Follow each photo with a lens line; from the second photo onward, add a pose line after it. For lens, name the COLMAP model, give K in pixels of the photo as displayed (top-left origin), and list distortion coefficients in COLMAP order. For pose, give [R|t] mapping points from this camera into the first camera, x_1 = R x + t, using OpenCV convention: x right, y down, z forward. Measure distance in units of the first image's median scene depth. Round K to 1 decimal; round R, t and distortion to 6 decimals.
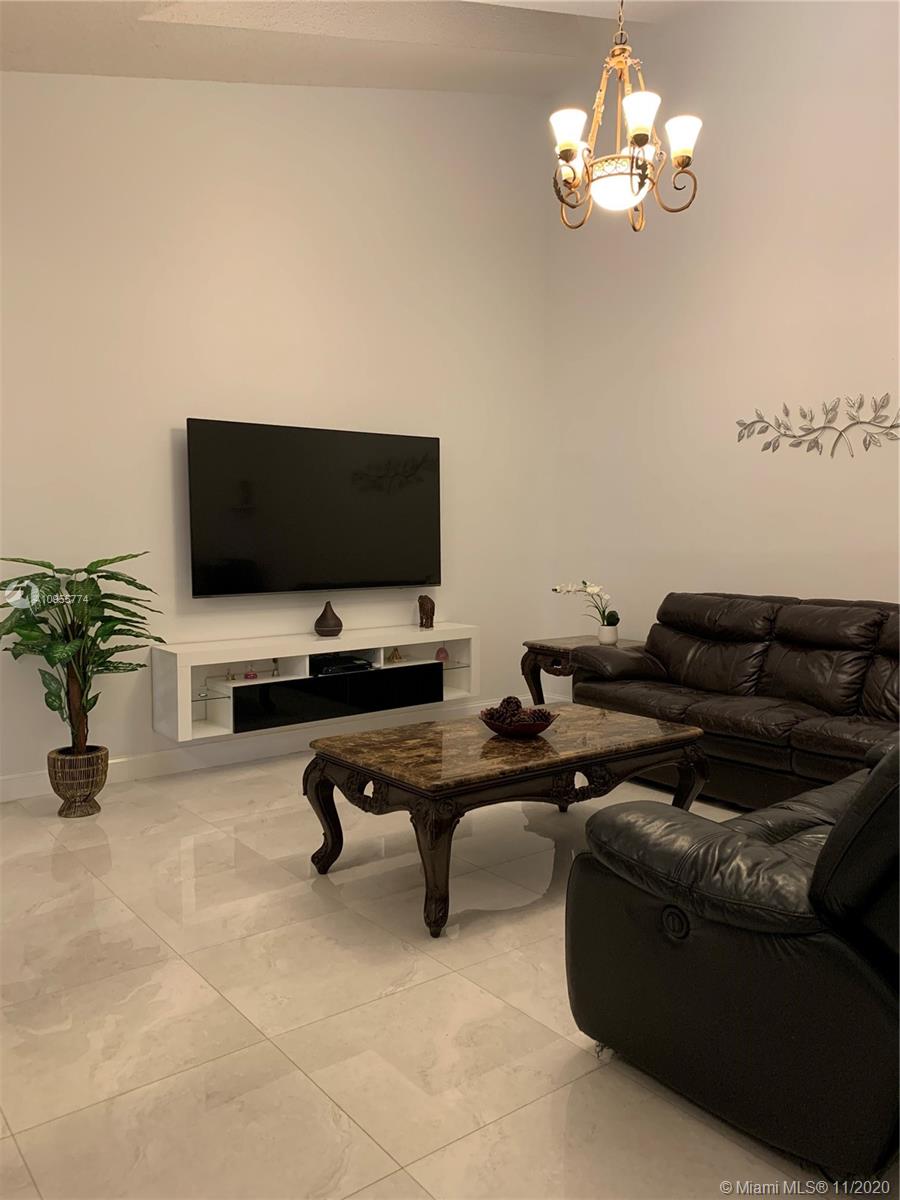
lens RADIAL K [[924.2, 0, 450.0], [0, 924.2, 600.0], [0, 0, 1]] dist [-0.001002, -0.002601]
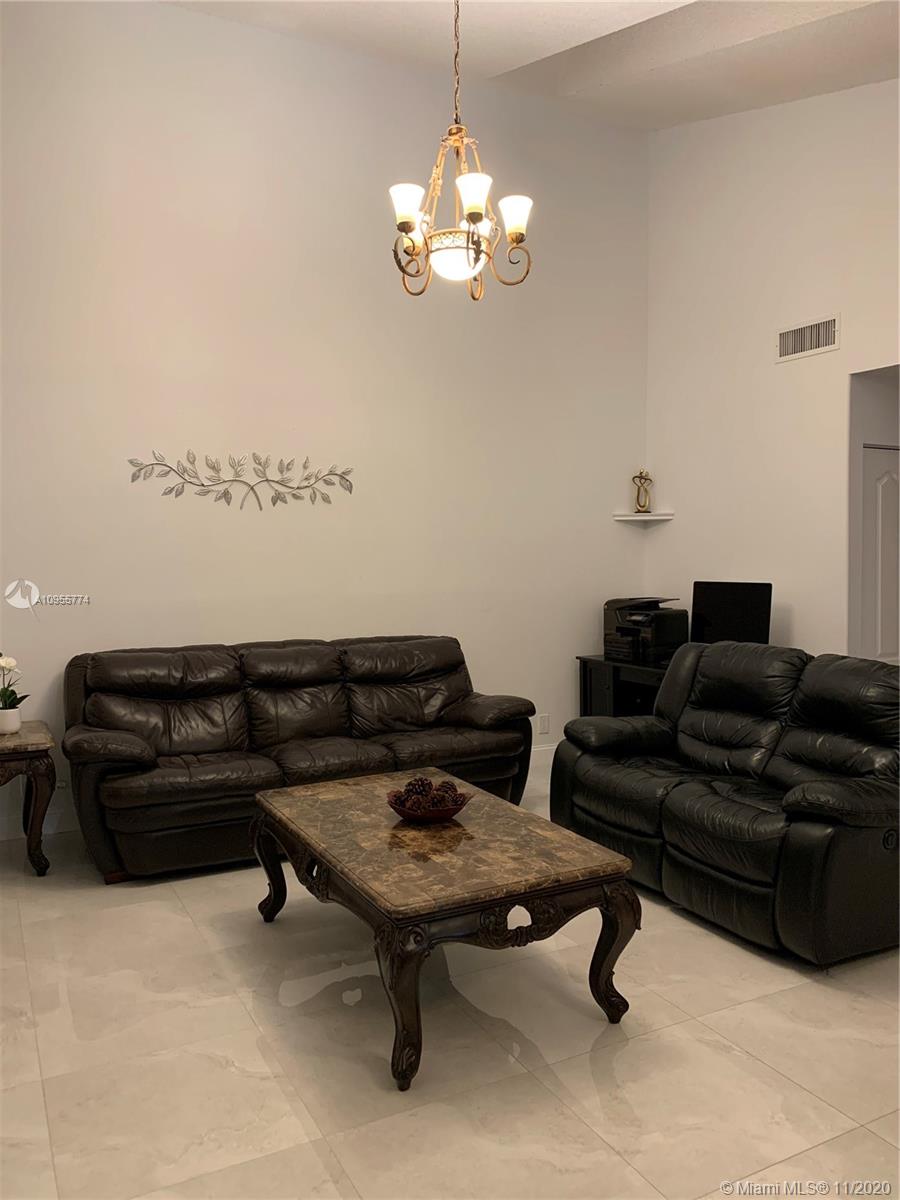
lens RADIAL K [[908.5, 0, 450.0], [0, 908.5, 600.0], [0, 0, 1]] dist [0.003244, -0.001597]
pose [[0.167314, -0.050443, 0.984612, -0.577469], [0.067834, 0.996913, 0.039546, -0.075408], [-0.983567, 0.060174, 0.170220, 0.591246]]
